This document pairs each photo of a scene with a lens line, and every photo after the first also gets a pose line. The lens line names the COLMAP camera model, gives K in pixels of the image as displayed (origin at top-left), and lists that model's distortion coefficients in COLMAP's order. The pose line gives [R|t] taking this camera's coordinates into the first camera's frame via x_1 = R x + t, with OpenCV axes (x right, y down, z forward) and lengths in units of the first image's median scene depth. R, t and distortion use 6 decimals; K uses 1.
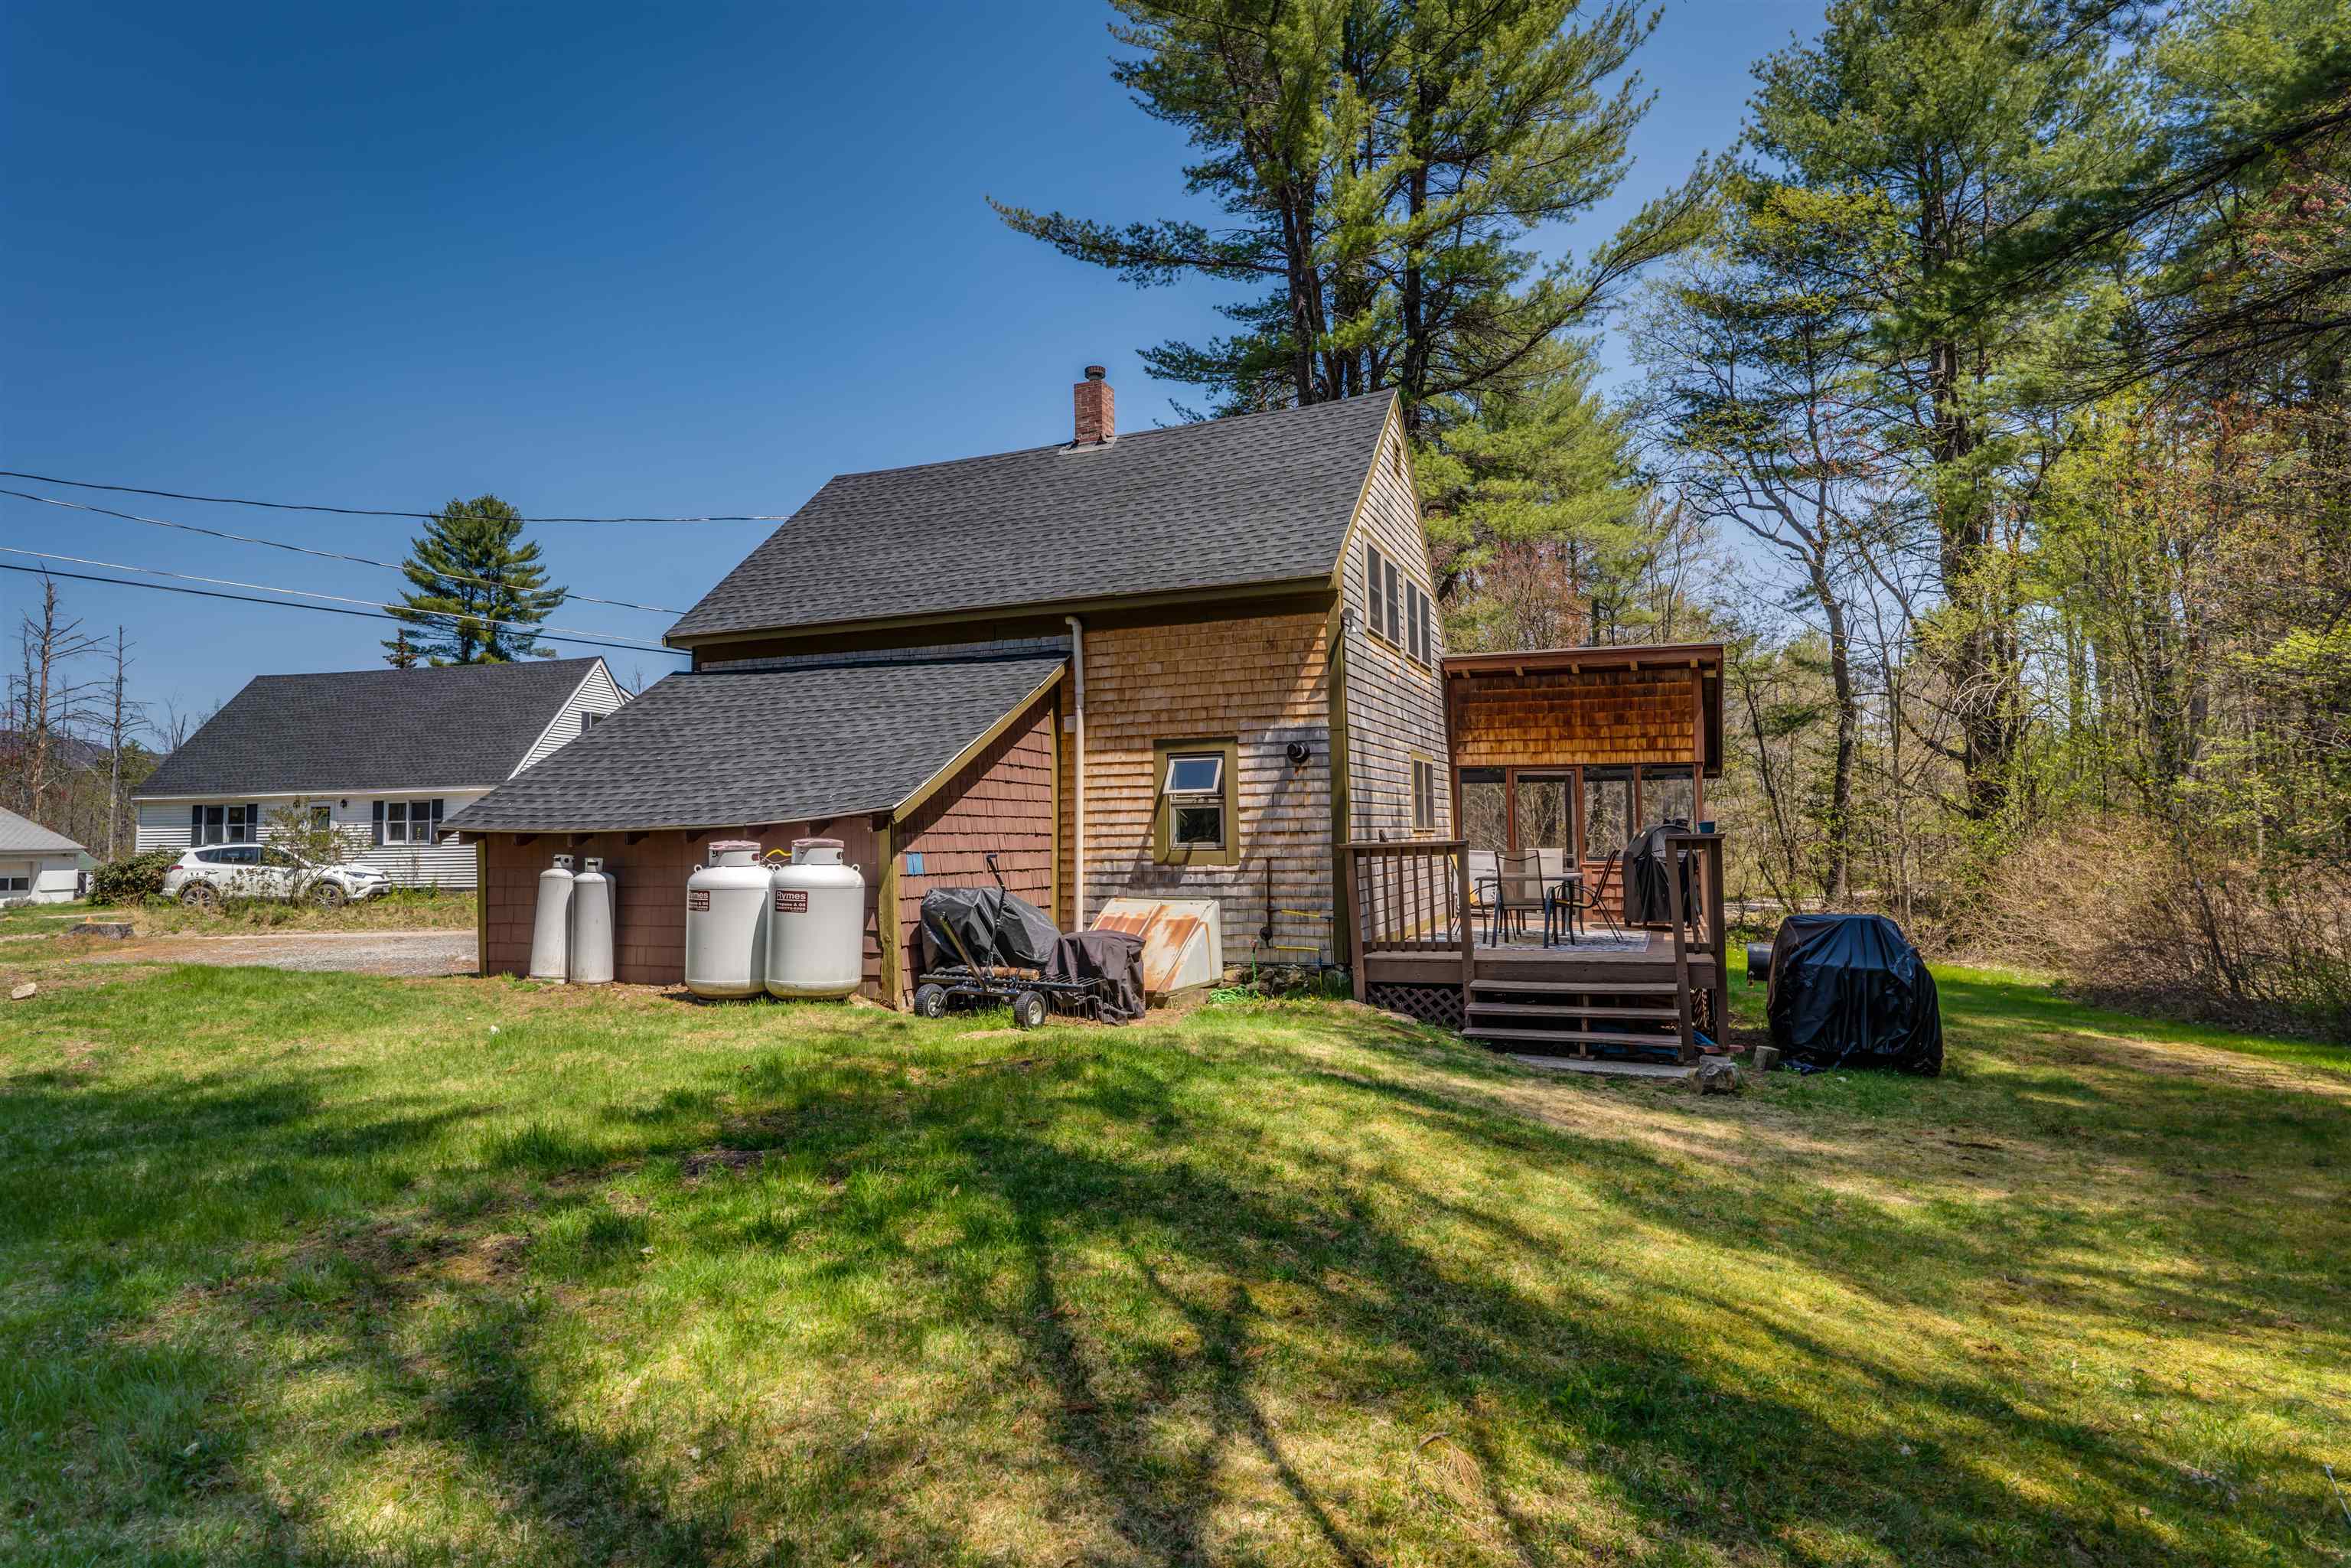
lens RADIAL K [[1058.3, 0, 1175.6], [0, 1058.3, 750.6], [0, 0, 1]] dist [0.001492, 0.000679]
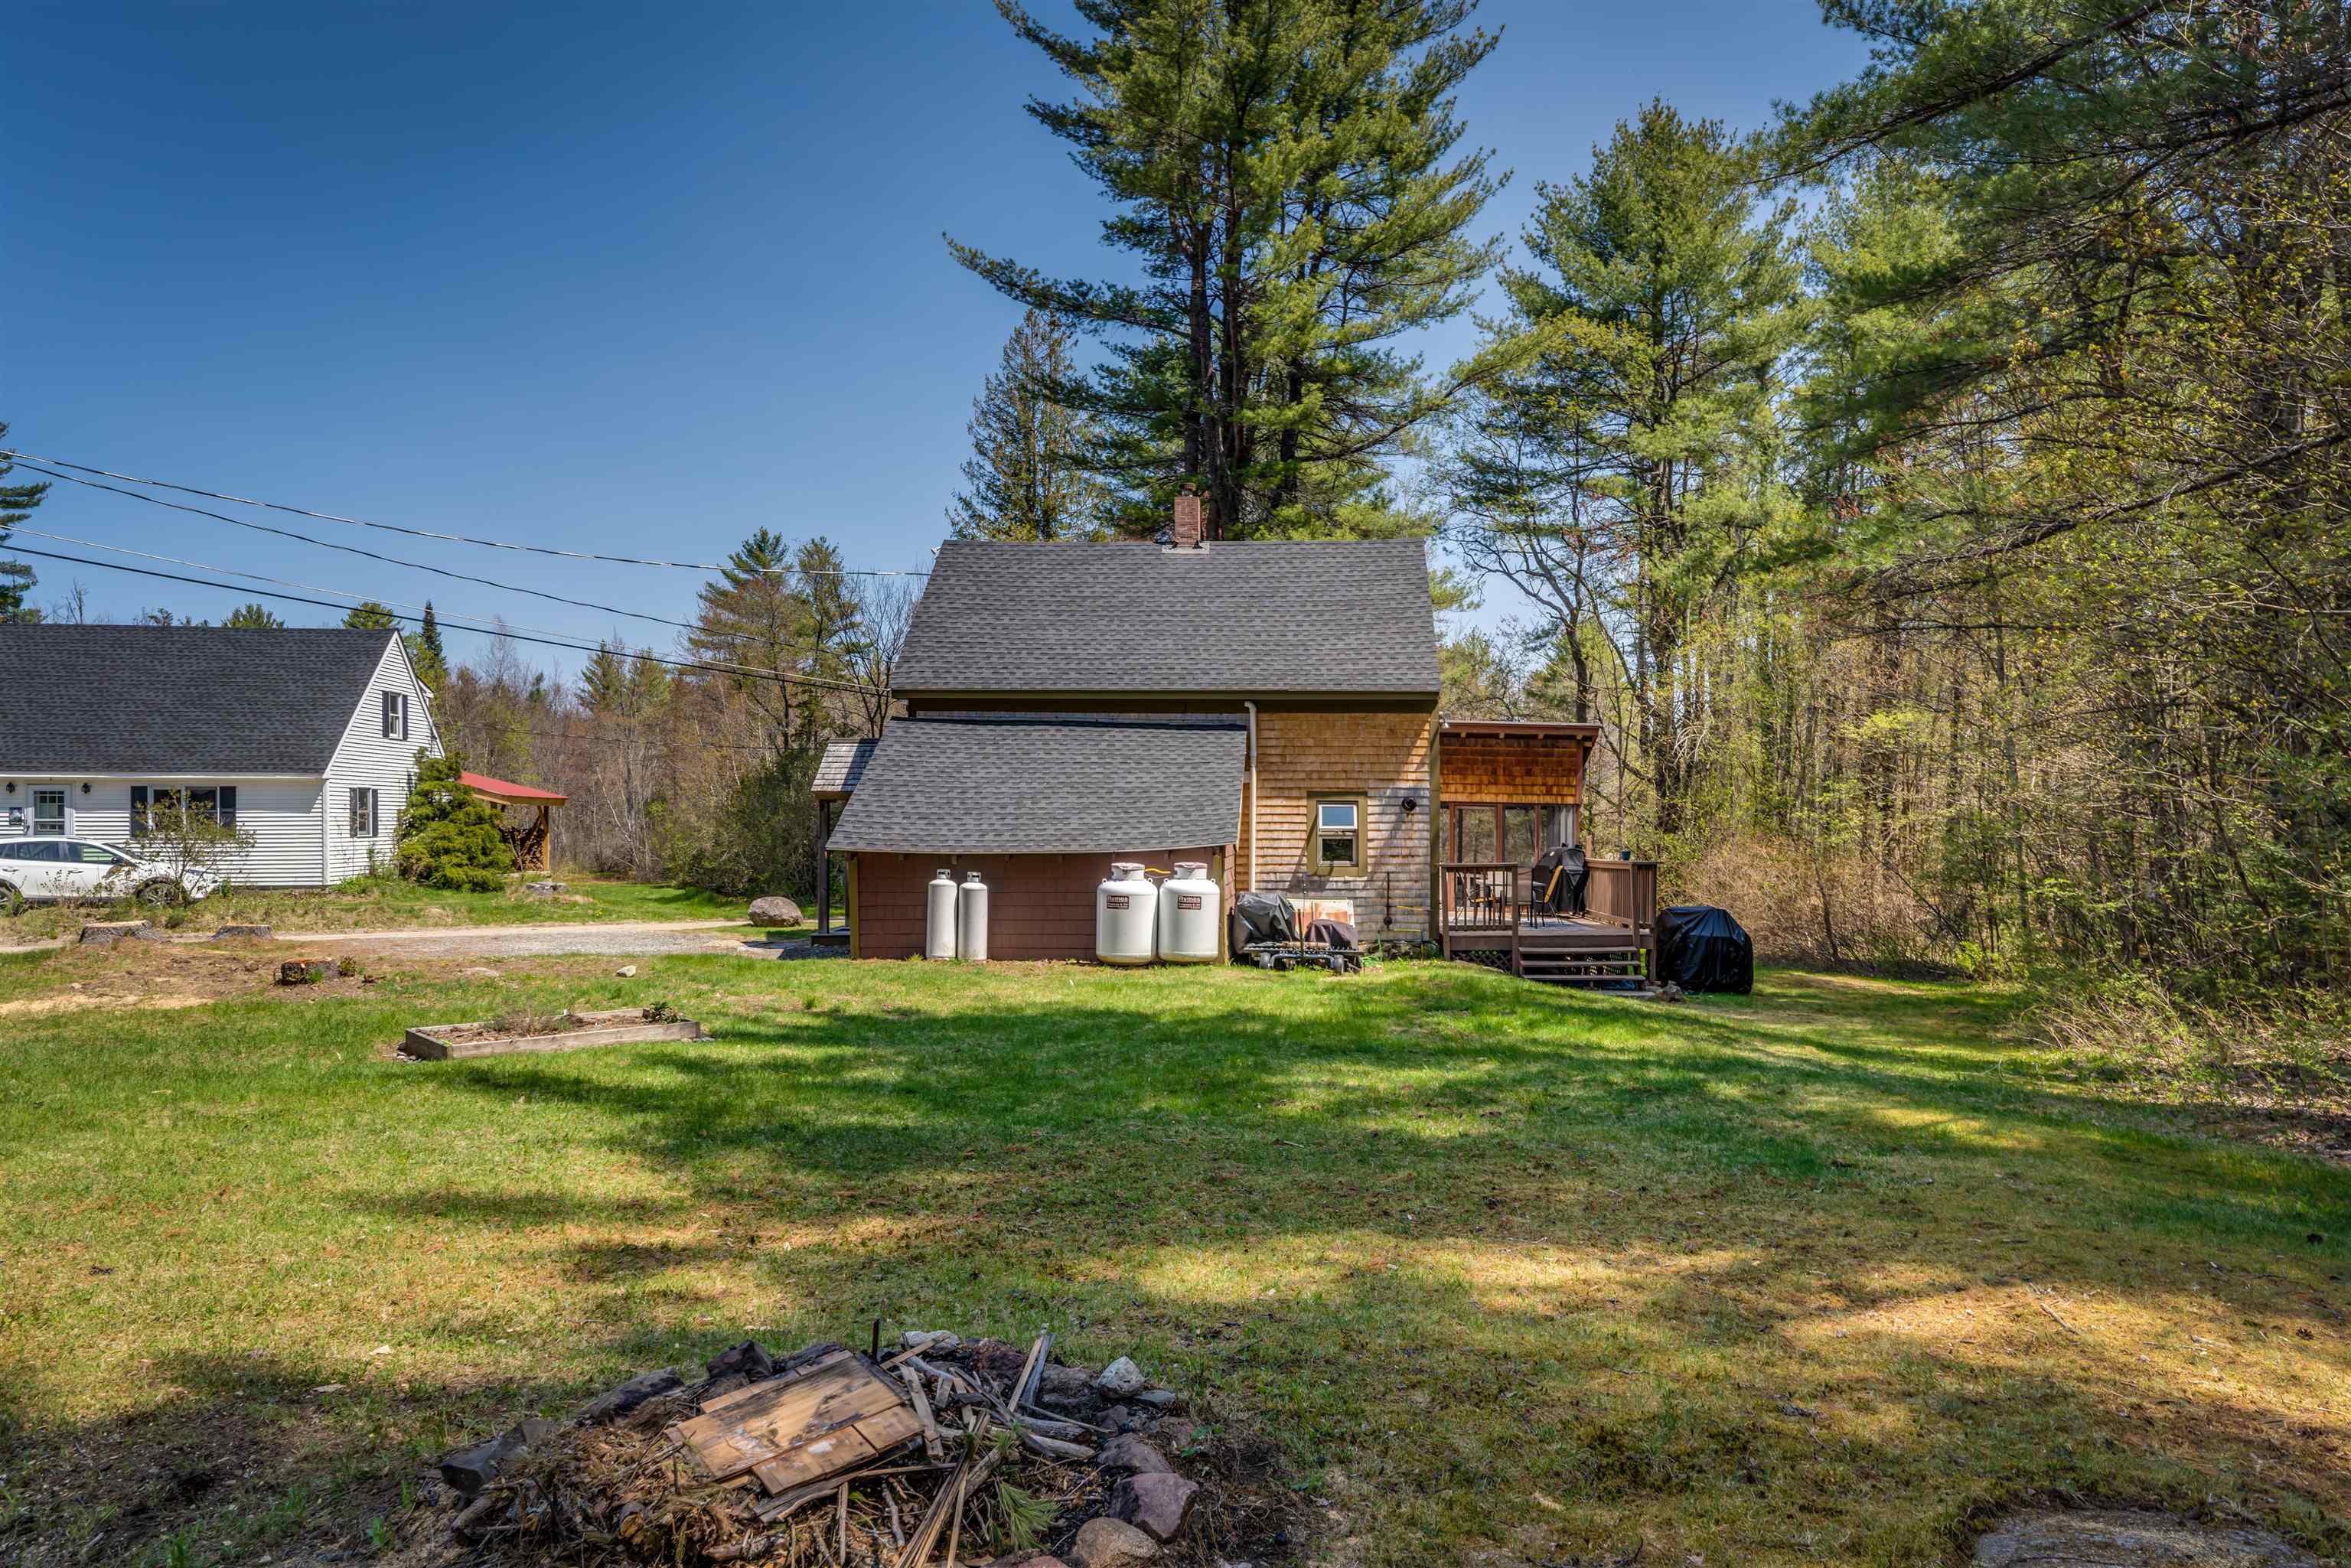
lens RADIAL K [[1192.7, 0, 1163.1], [0, 1192.7, 799.3], [0, 0, 1]] dist [0.002185, 0.002788]
pose [[0.952085, 0.021290, 0.305091, -0.719271], [-0.039974, 0.997679, 0.055124, -0.082375], [-0.303209, -0.064679, 0.950727, -0.513292]]
